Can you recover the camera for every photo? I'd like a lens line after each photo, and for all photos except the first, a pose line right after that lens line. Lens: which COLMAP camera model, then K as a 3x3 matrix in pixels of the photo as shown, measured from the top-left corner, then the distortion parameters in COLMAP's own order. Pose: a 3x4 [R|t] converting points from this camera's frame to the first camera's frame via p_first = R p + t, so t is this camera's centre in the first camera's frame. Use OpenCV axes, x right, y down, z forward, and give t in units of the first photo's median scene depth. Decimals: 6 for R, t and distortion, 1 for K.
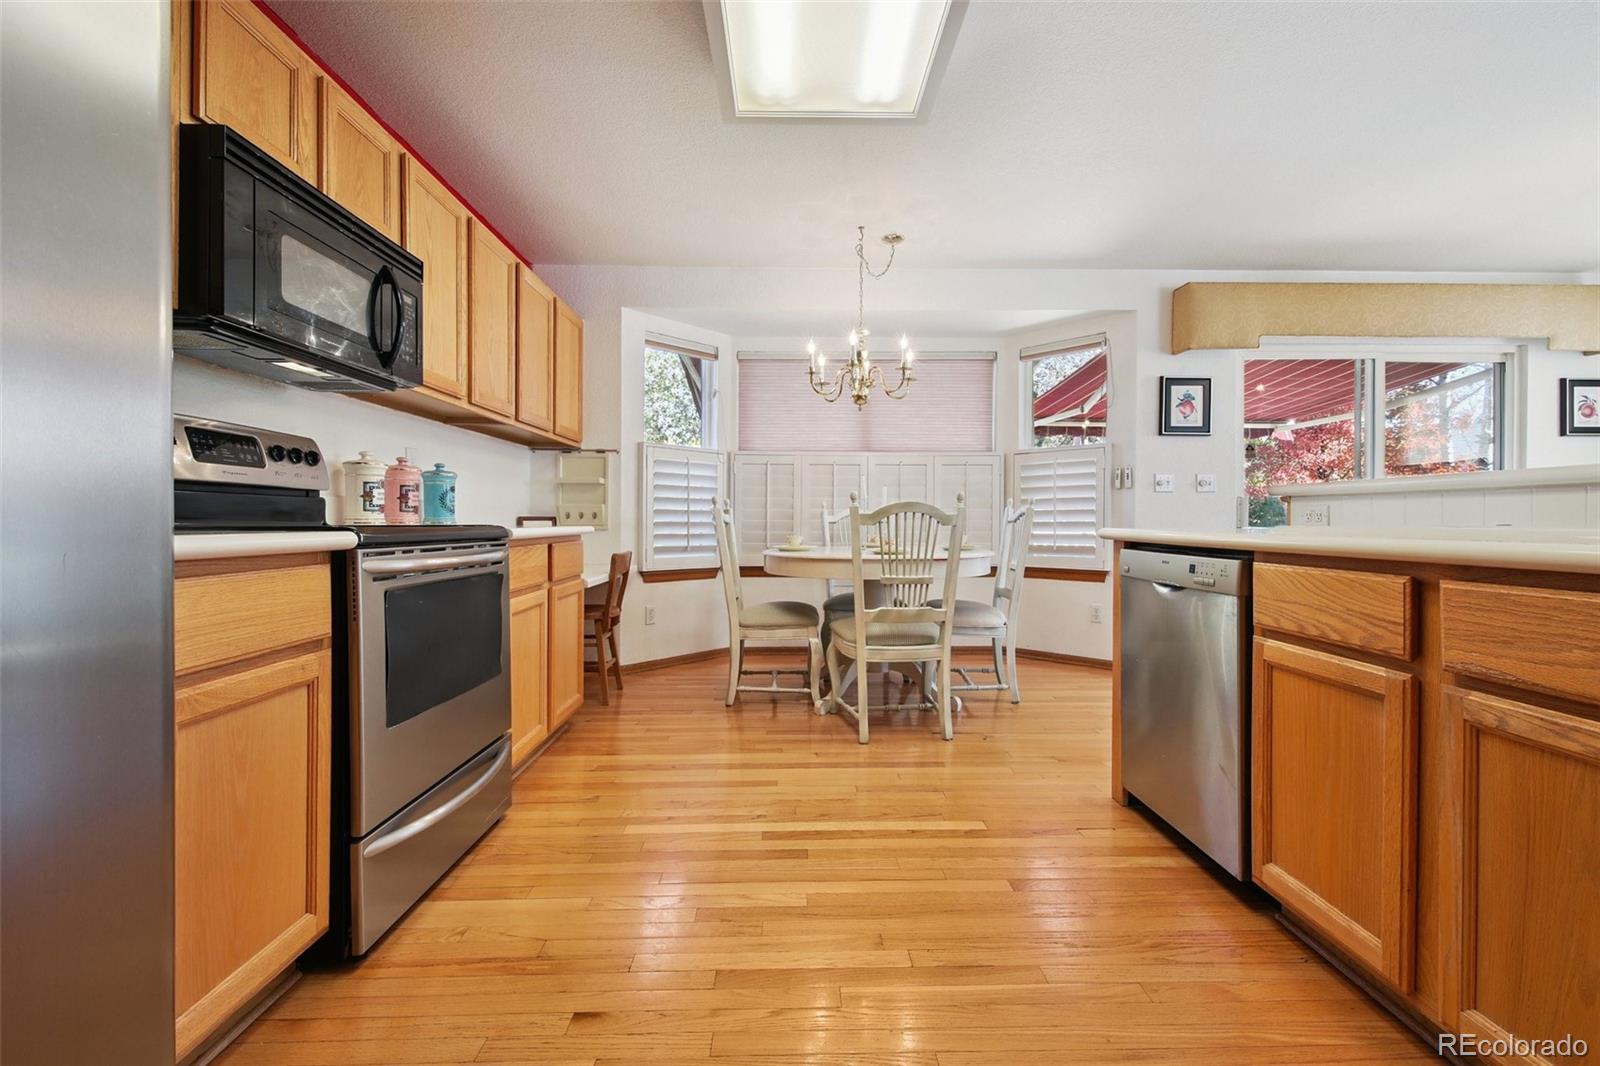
lens RADIAL K [[692.0, 0, 809.0], [0, 692.0, 519.7], [0, 0, 1]] dist [0.000414, -0.000513]
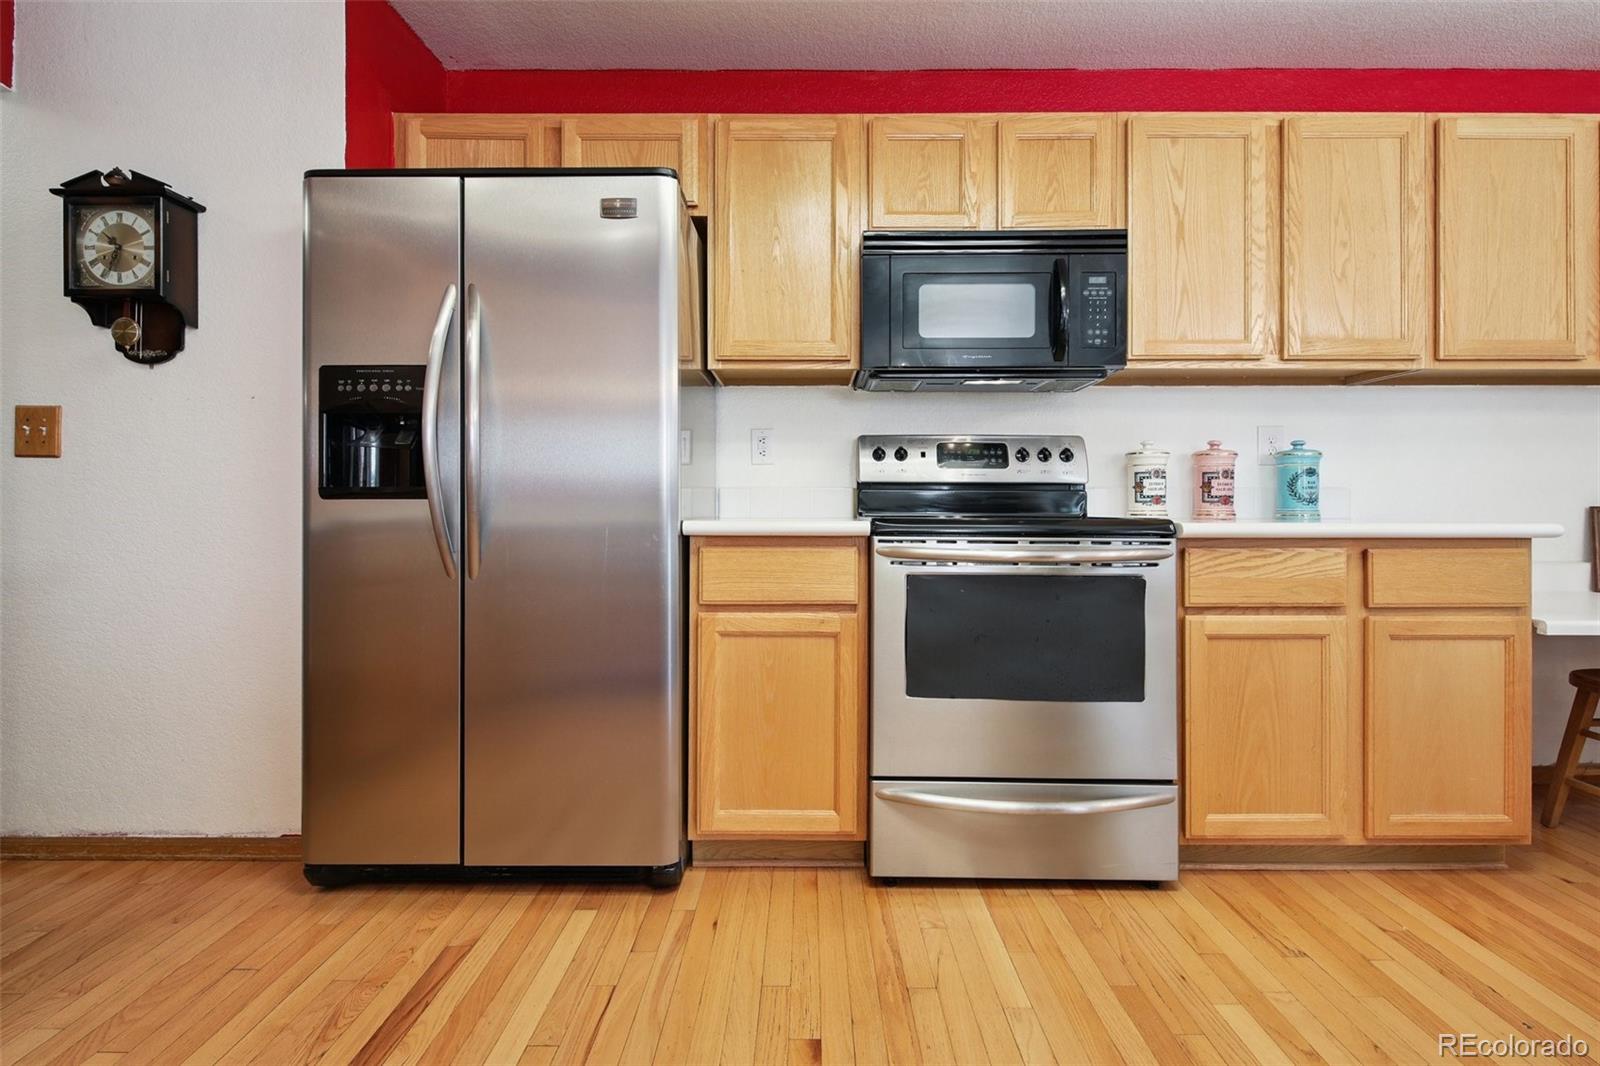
lens RADIAL K [[683.1, 0, 801.9], [0, 683.1, 505.8], [0, 0, 1]] dist [0.001428, -0.000112]
pose [[-0.033582, -0.009187, -0.999394, 0.404124], [-0.002059, 0.999956, -0.009123, 0.001099], [0.999434, 0.001751, -0.033599, 0.688421]]
